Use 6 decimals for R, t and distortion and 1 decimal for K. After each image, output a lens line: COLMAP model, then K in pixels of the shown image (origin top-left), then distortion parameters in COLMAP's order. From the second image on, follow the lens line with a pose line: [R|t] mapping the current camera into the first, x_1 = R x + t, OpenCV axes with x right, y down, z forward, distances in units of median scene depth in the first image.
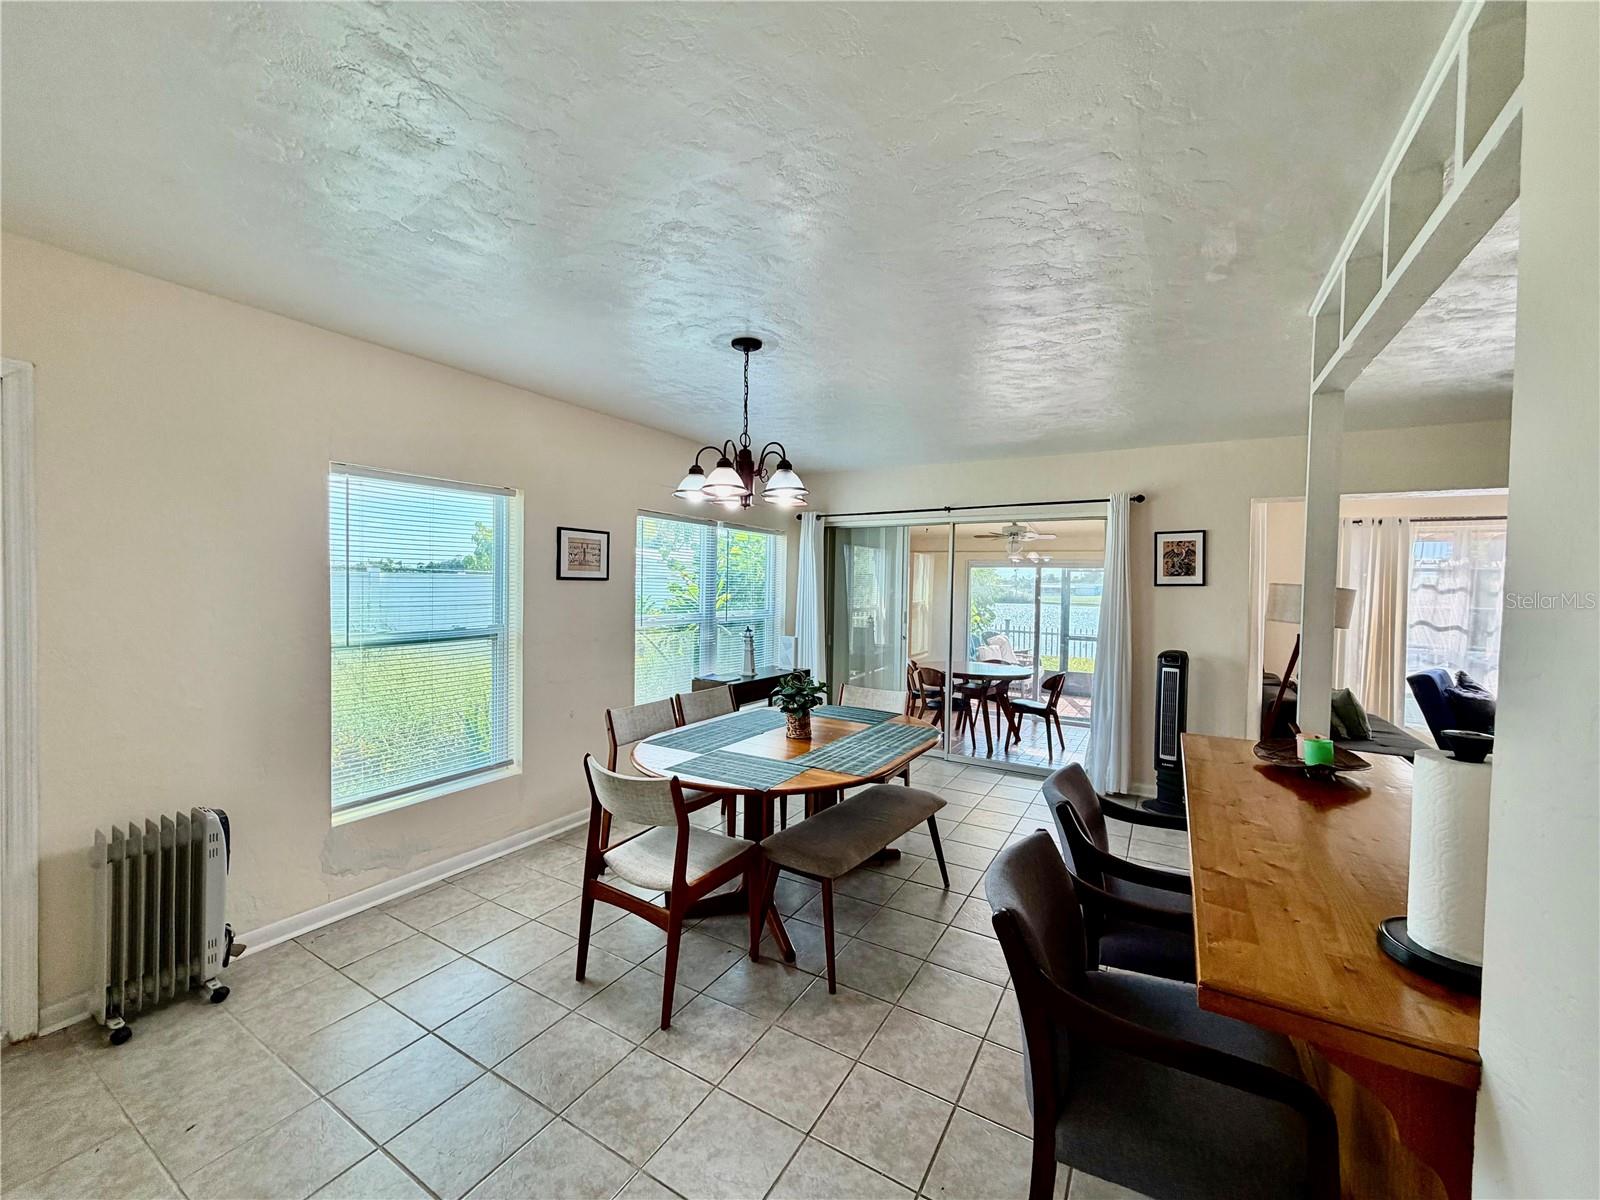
lens RADIAL K [[639.7, 0, 792.8], [0, 639.7, 599.2], [0, 0, 1]] dist [0.001028, -0.000743]
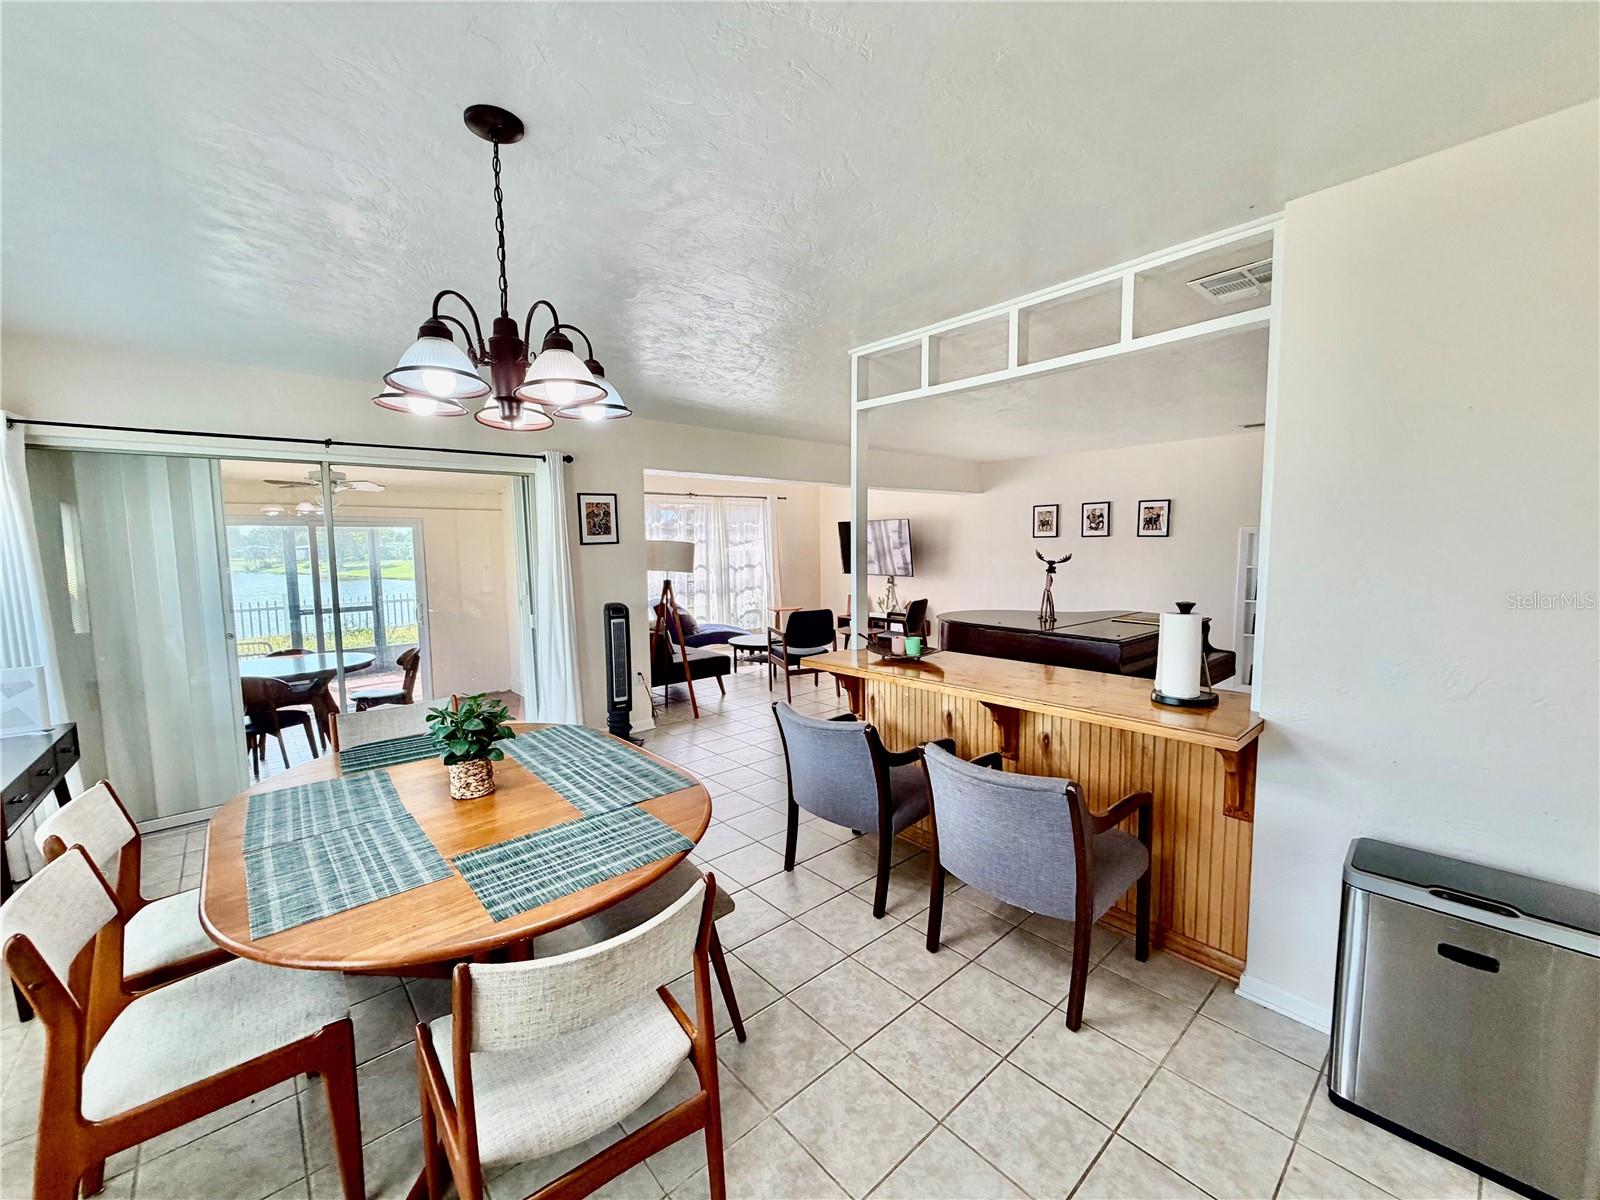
lens RADIAL K [[639.7, 0, 794.7], [0, 639.7, 599.8], [0, 0, 1]] dist [0.001028, -0.000743]
pose [[0.305504, -0.104990, 0.946385, -0.339952], [0.041673, 0.994425, 0.096867, -0.018193], [-0.951278, 0.009845, 0.308176, 0.352972]]
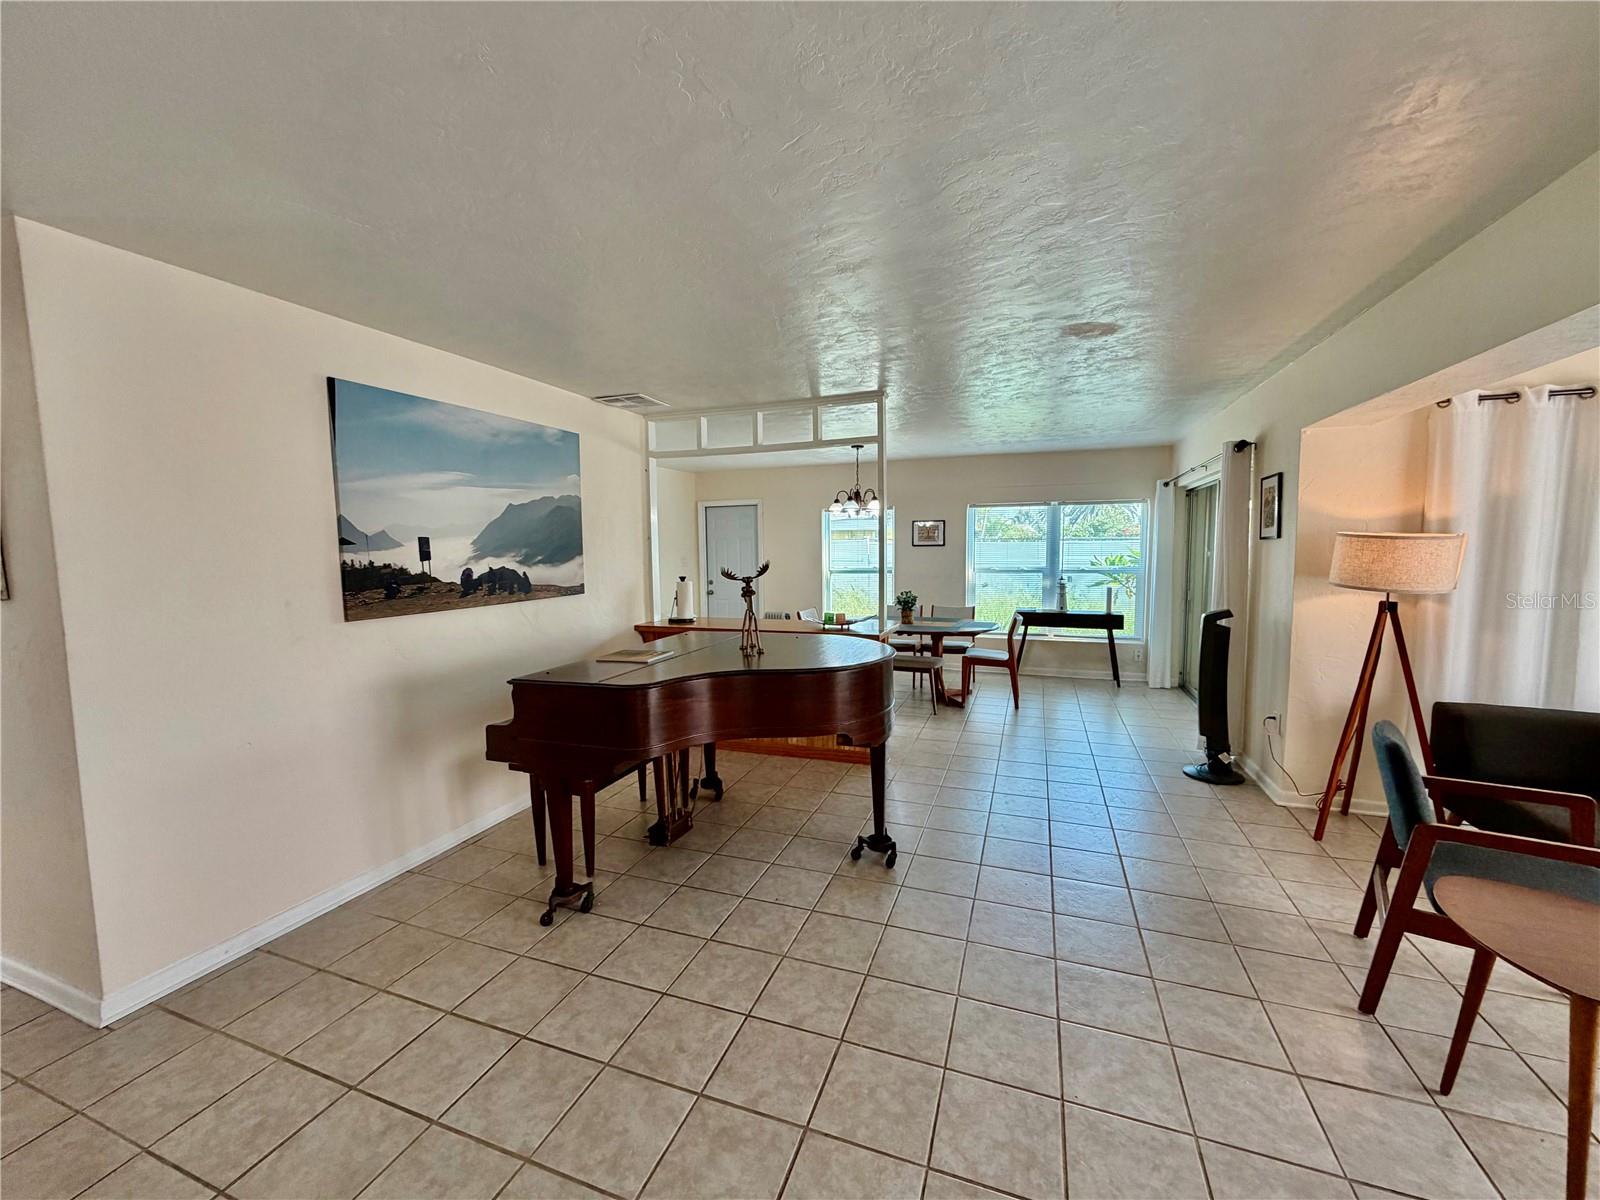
lens RADIAL K [[639.7, 0, 795.3], [0, 639.7, 601.5], [0, 0, 1]] dist [0.001028, -0.000743]
pose [[0.176596, 0.065532, -0.982100, 1.369729], [-0.010903, 0.997850, 0.064623, 0.015576], [0.984223, -0.000704, 0.176930, 0.211067]]
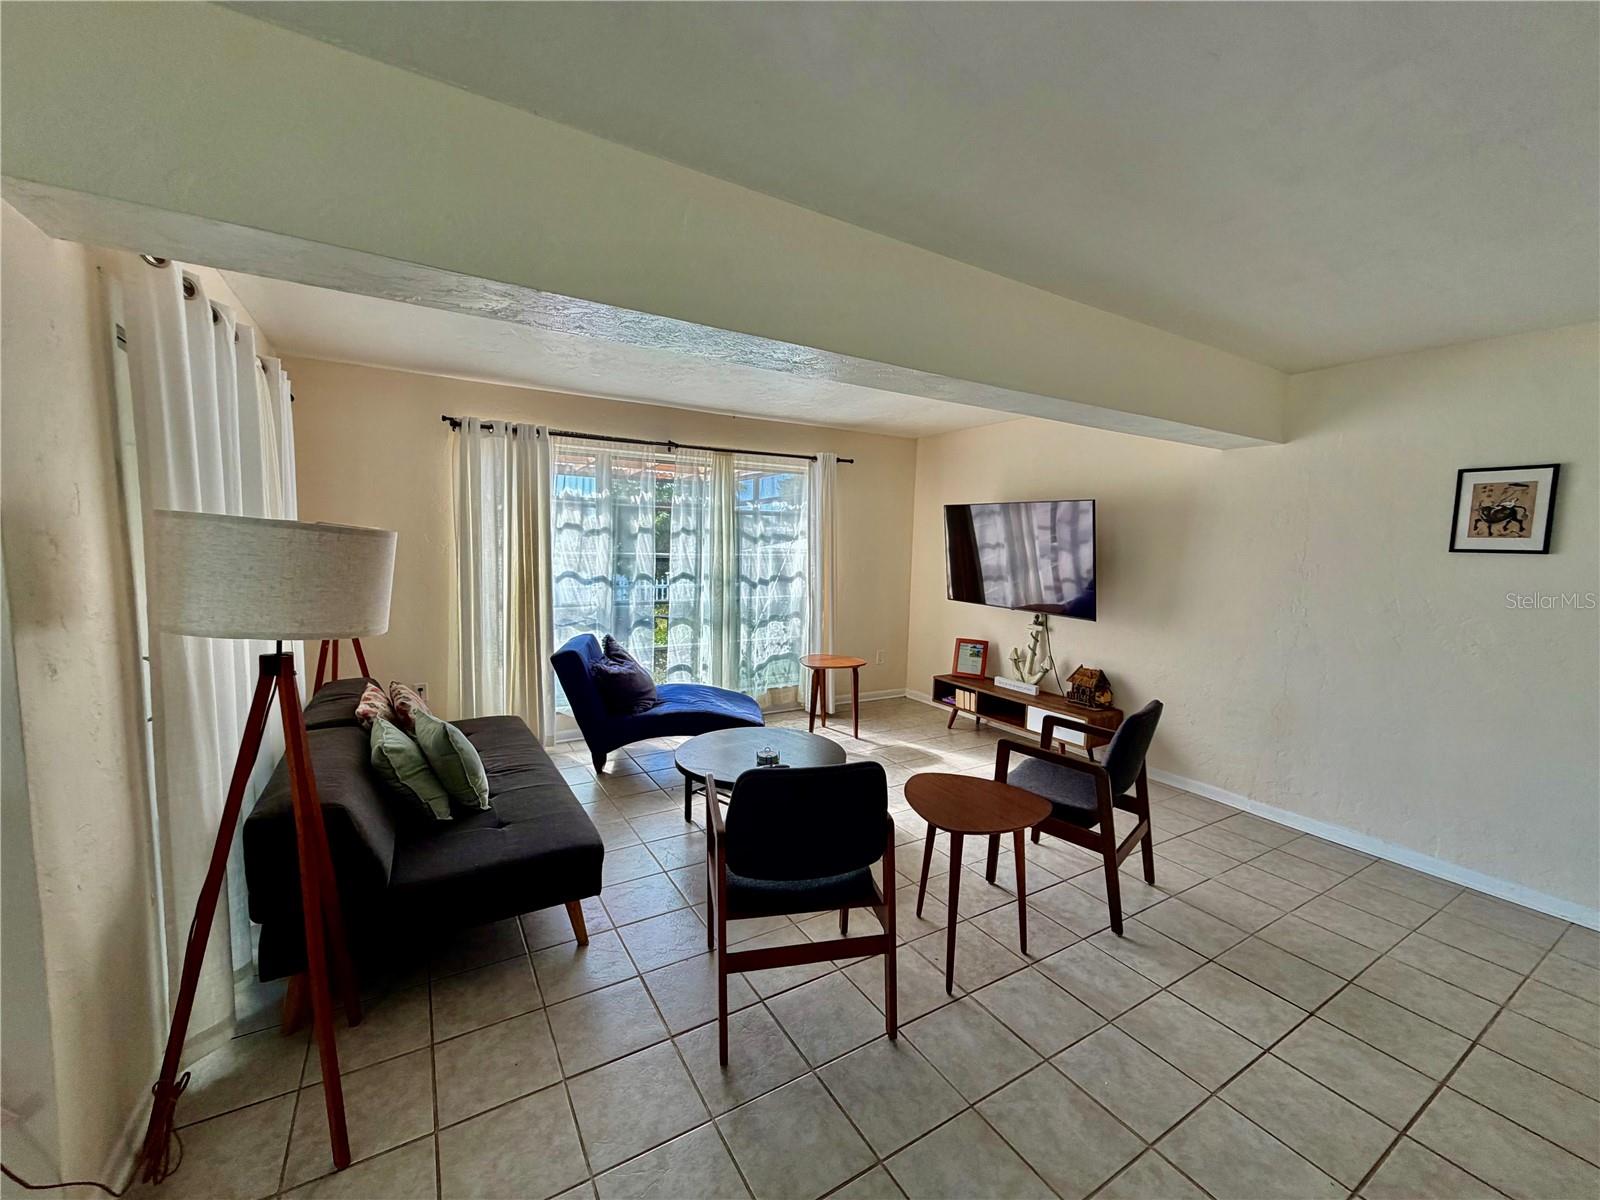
lens RADIAL K [[639.7, 0, 795.9], [0, 639.7, 599.2], [0, 0, 1]] dist [0.001028, -0.000743]
pose [[0.469693, -0.090546, 0.878174, 0.609980], [0.004545, 0.994961, 0.100157, -0.011428], [-0.882818, -0.043051, 0.467738, 0.562140]]
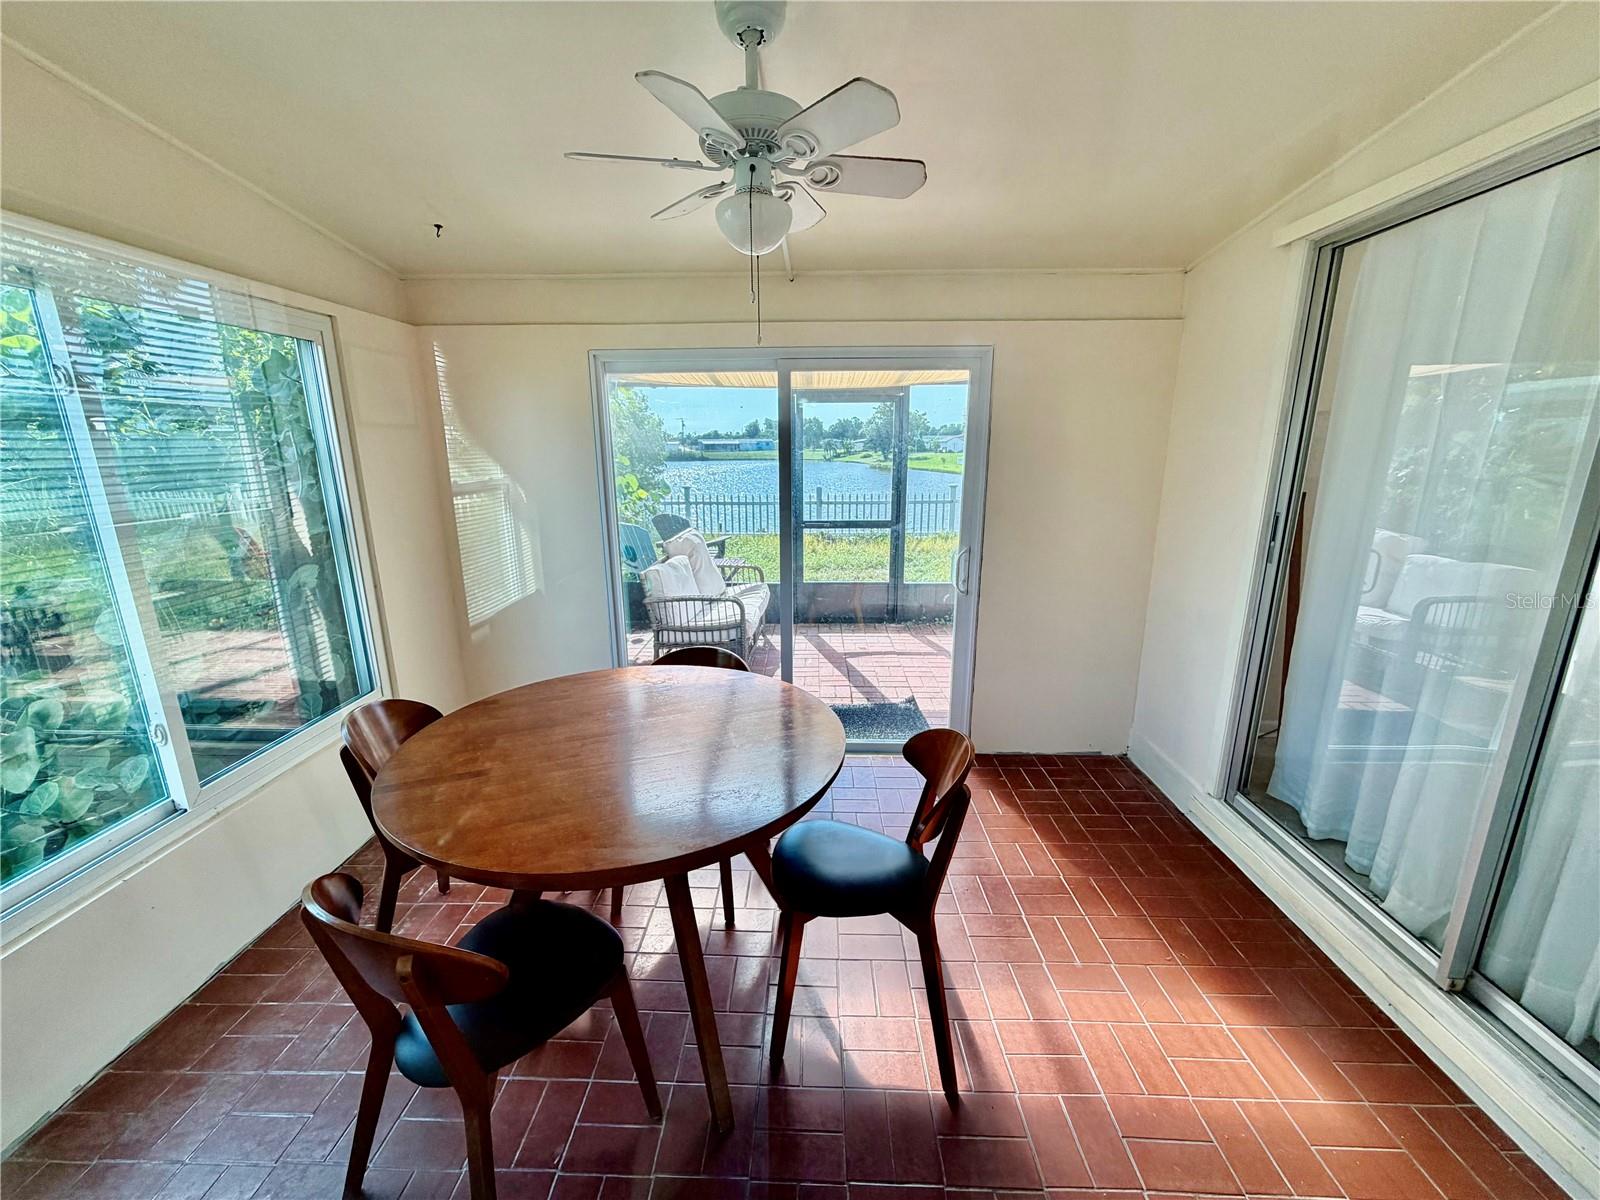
lens RADIAL K [[639.7, 0, 797.4], [0, 639.7, 601.0], [0, 0, 1]] dist [0.001028, -0.000743]
pose [[0.872871, -0.136227, 0.468549, 0.322596], [0.031047, 0.973798, 0.225285, -0.004810], [-0.486962, -0.182097, 0.854230, 1.078385]]
